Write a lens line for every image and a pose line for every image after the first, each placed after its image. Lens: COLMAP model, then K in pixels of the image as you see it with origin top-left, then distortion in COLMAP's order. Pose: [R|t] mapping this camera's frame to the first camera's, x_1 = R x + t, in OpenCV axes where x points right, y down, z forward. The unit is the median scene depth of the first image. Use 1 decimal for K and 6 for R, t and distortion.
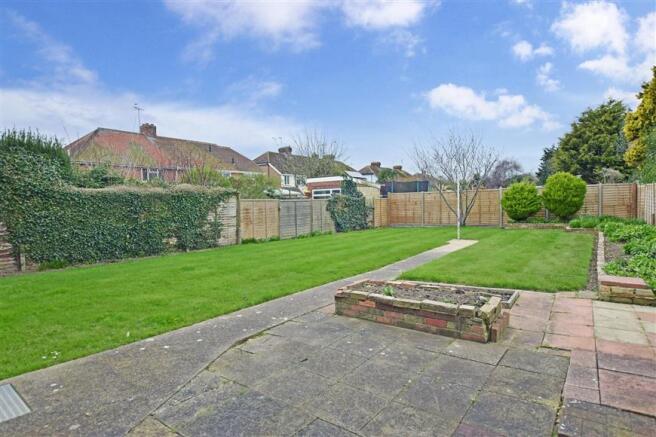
lens RADIAL K [[329.7, 0, 328.0], [0, 329.7, 218.5], [0, 0, 1]] dist [-0.006166, -0.000457]
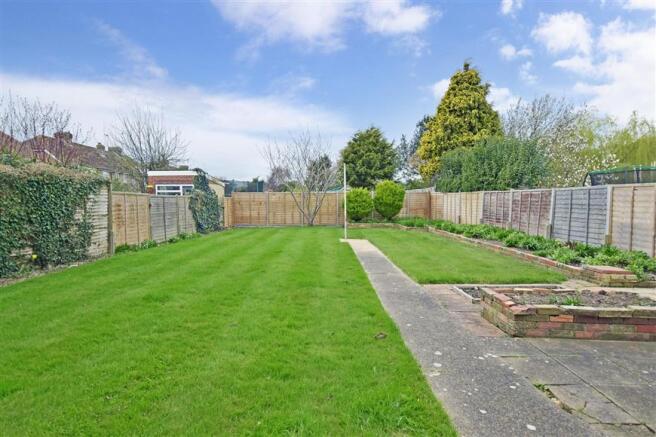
lens RADIAL K [[332.3, 0, 328.0], [0, 332.3, 218.5], [0, 0, 1]] dist [-0.014589, -0.000334]
pose [[0.878982, 0.002755, 0.476847, -0.208241], [-0.002323, 0.999996, -0.001495, 0.001802], [-0.476849, 0.000206, 0.878985, 0.142127]]
